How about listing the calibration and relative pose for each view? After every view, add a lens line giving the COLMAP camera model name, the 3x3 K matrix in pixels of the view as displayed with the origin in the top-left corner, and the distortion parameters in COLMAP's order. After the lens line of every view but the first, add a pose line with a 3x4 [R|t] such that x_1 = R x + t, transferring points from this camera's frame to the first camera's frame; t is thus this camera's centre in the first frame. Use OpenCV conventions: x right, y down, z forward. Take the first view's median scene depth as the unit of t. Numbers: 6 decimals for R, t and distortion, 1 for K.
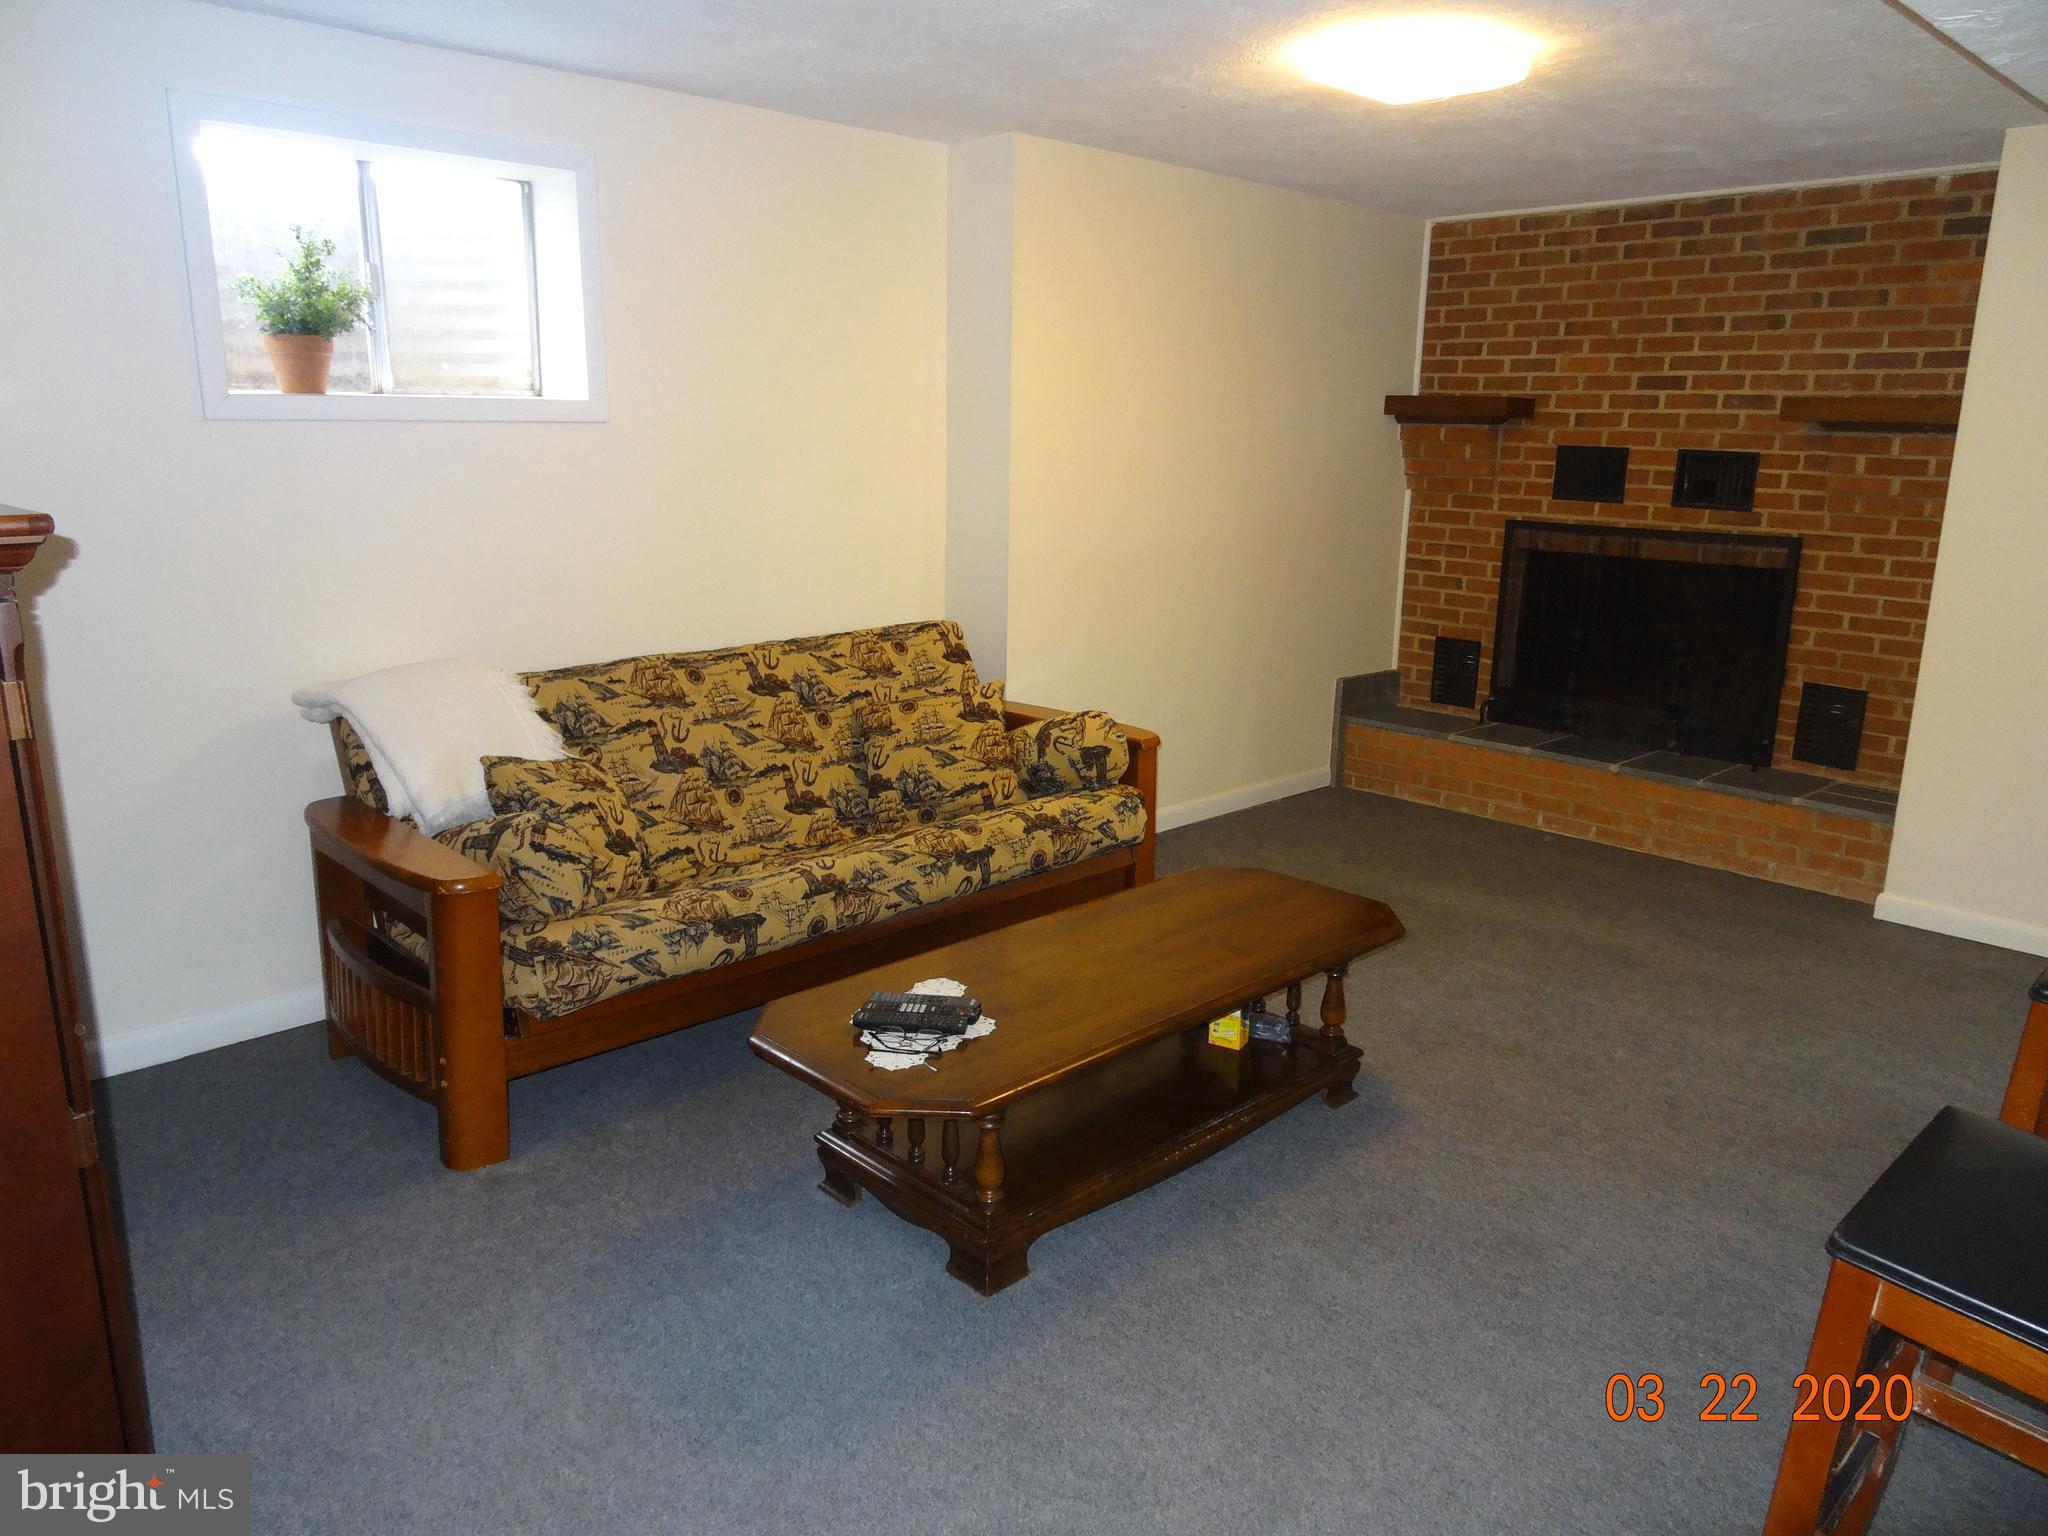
lens RADIAL K [[1431.6, 0, 1022.4], [0, 1431.6, 772.2], [0, 0, 1]] dist [0.000058, -0.006724]
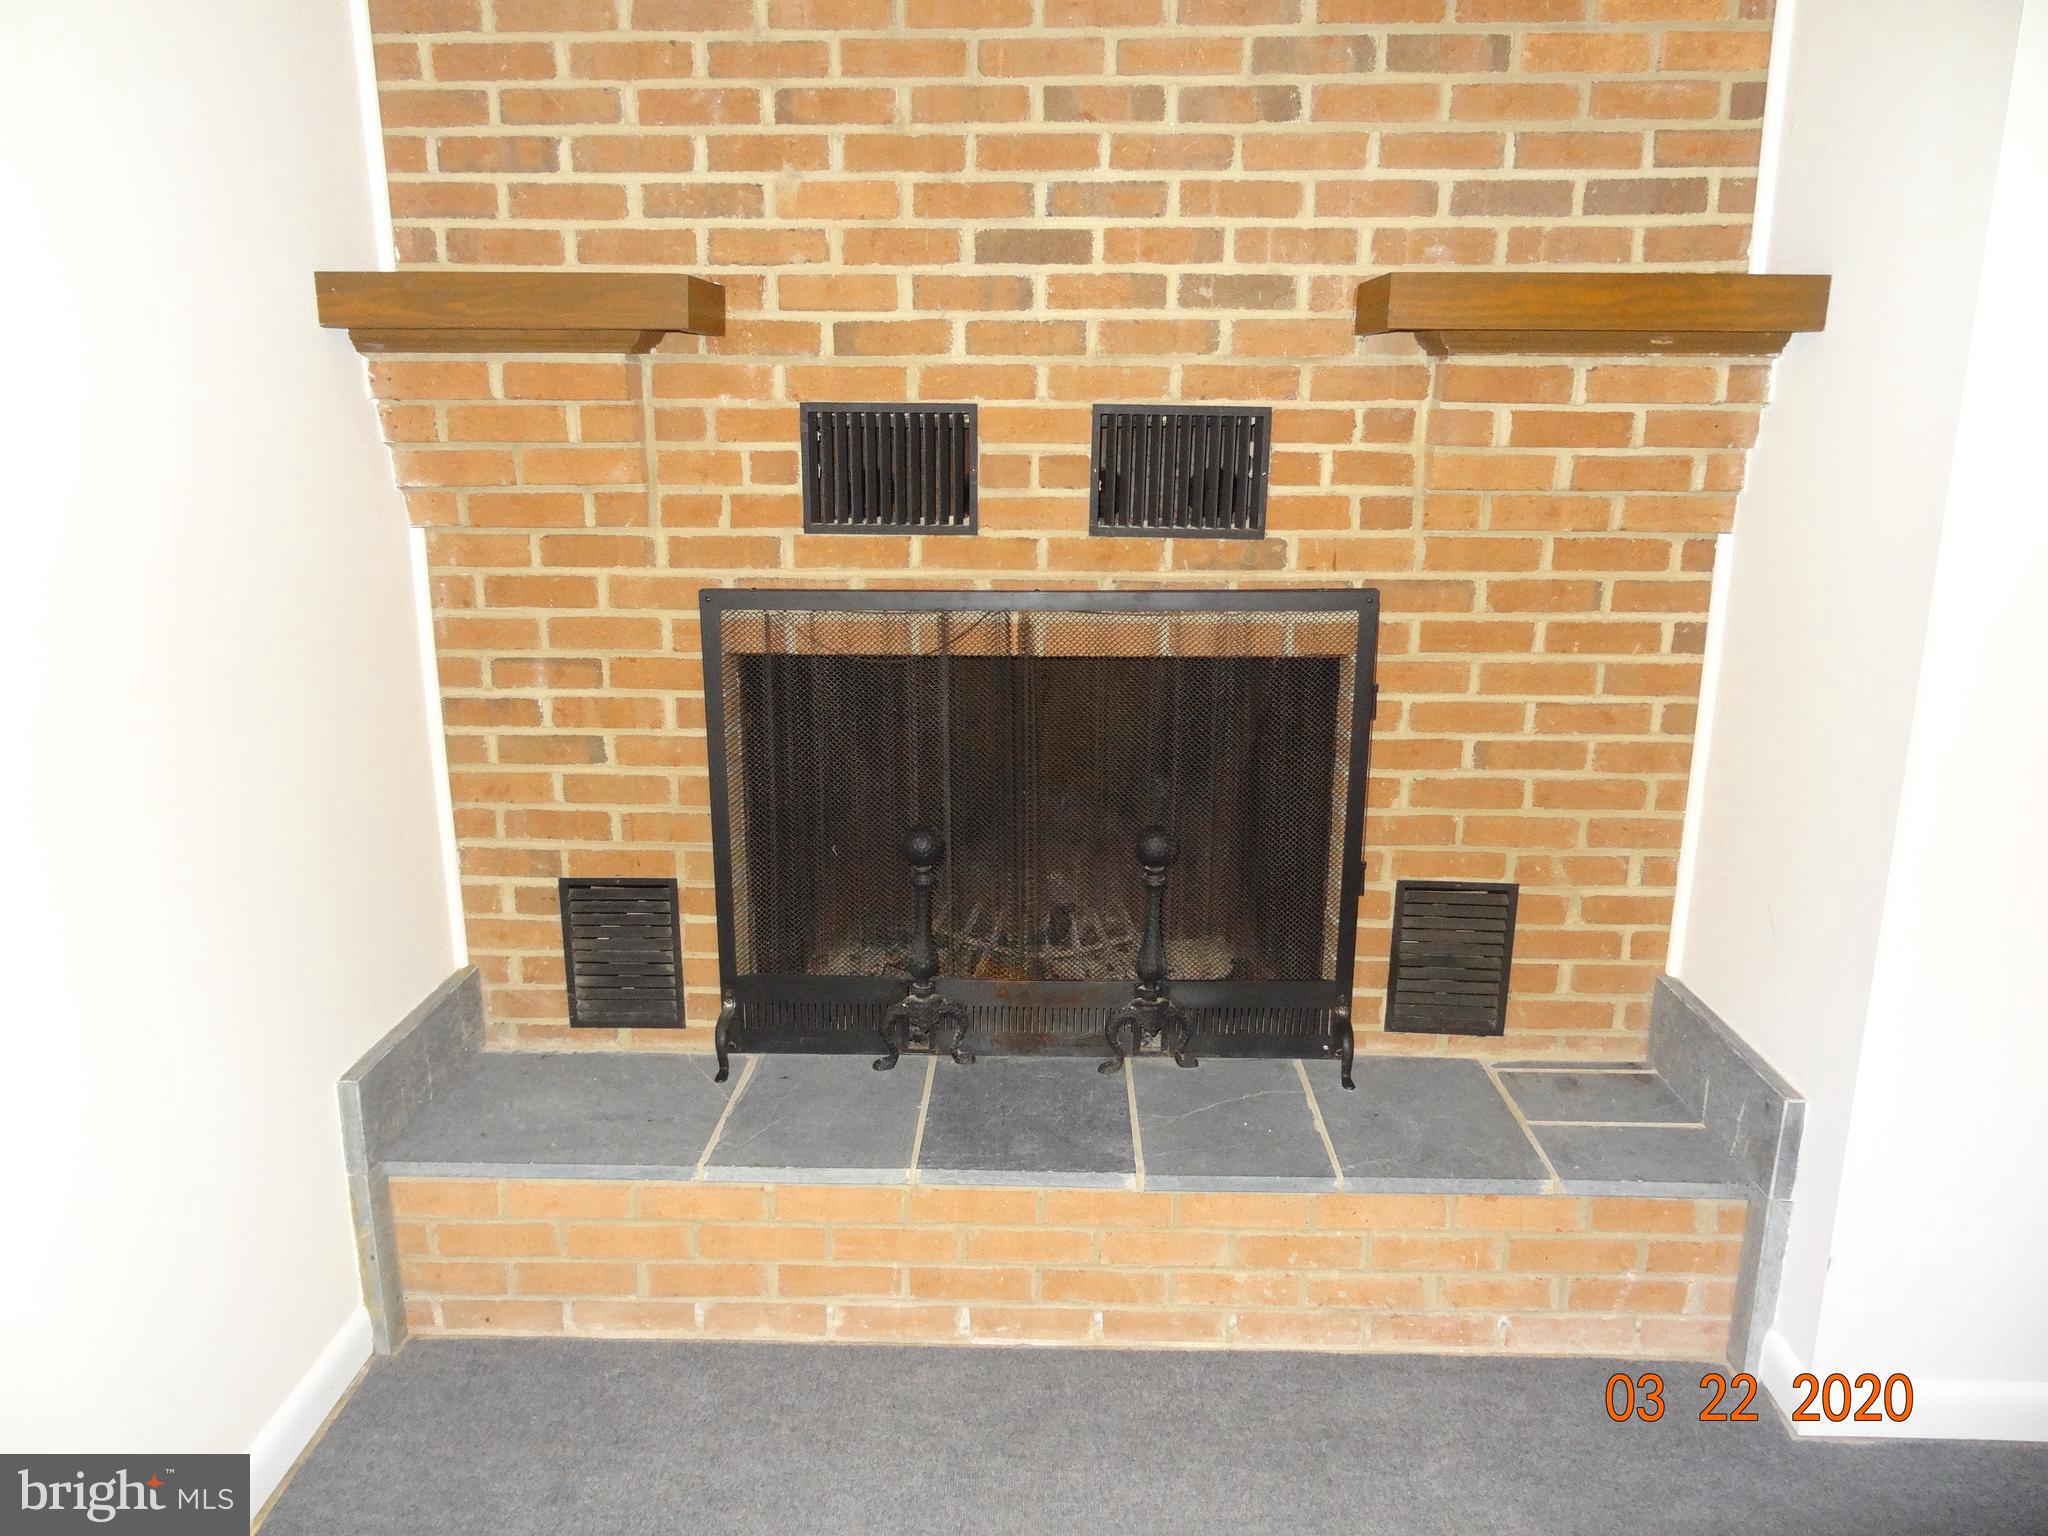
lens RADIAL K [[1431.6, 0, 1024.9], [0, 1431.6, 757.8], [0, 0, 1]] dist [0.000058, -0.006724]
pose [[0.719388, -0.189773, 0.668182, 0.136255], [0.178089, 0.980192, 0.086651, -0.161887], [-0.671390, 0.056660, 0.738935, 0.699600]]
